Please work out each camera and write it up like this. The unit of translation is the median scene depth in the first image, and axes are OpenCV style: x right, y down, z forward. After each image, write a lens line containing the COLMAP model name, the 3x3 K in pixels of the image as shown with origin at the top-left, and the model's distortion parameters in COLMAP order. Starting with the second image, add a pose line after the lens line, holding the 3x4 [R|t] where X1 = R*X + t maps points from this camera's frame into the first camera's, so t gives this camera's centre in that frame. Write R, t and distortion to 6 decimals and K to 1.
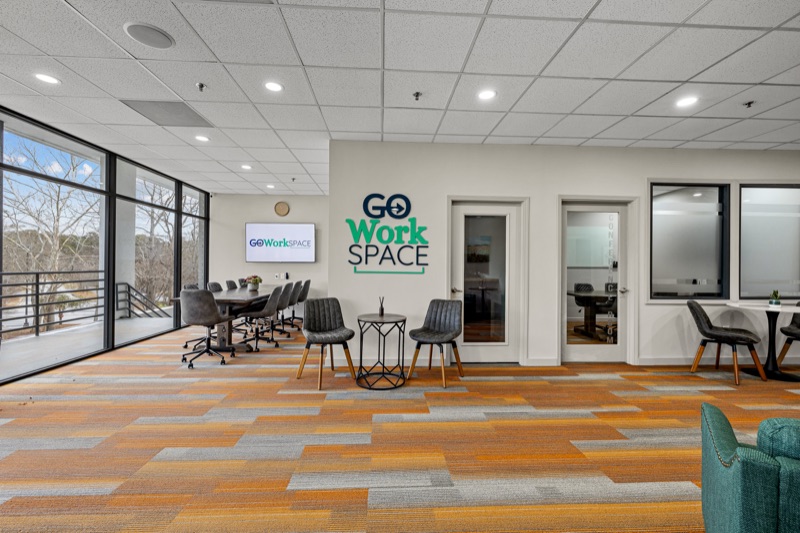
lens RADIAL K [[337.1, 0, 398.5], [0, 337.1, 266.2], [0, 0, 1]] dist [0.001826, -0.000191]
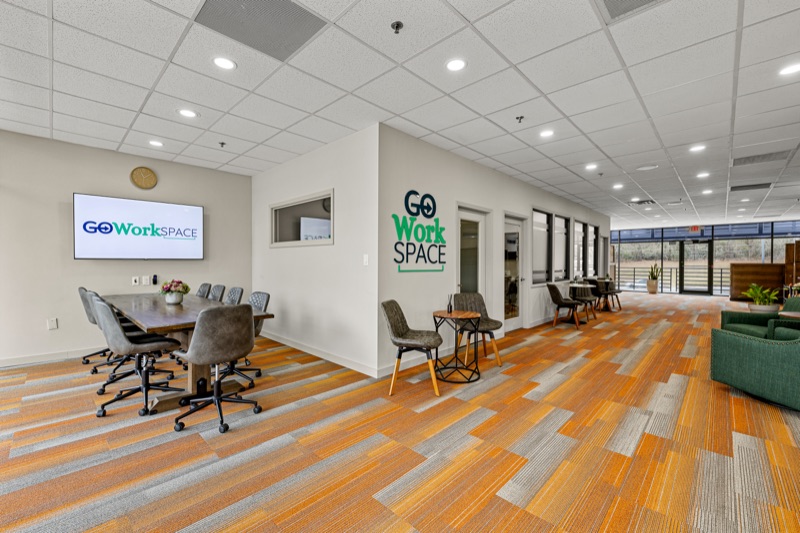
lens RADIAL K [[337.1, 0, 396.1], [0, 337.1, 267.2], [0, 0, 1]] dist [0.001826, -0.000191]
pose [[0.729113, -0.016186, 0.684202, -0.777441], [0.004859, 0.999818, 0.018475, -0.010936], [-0.684376, -0.010146, 0.729059, 0.320730]]
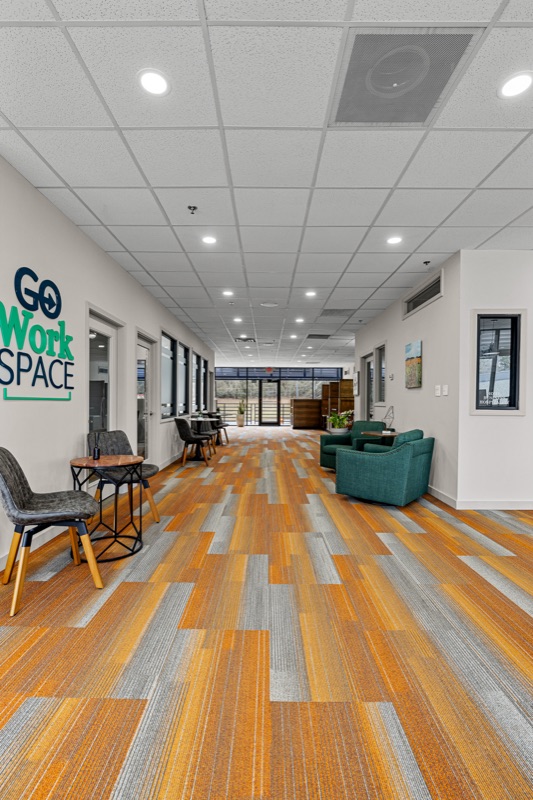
lens RADIAL K [[378.7, 0, 267.5], [0, 378.7, 403.9], [0, 0, 1]] dist [-0.004874, 0.001310]
pose [[0.047193, -0.014576, 0.998779, -0.729210], [-0.003649, 0.999884, 0.014764, 0.015962], [-0.998879, -0.004341, 0.047134, 0.539353]]
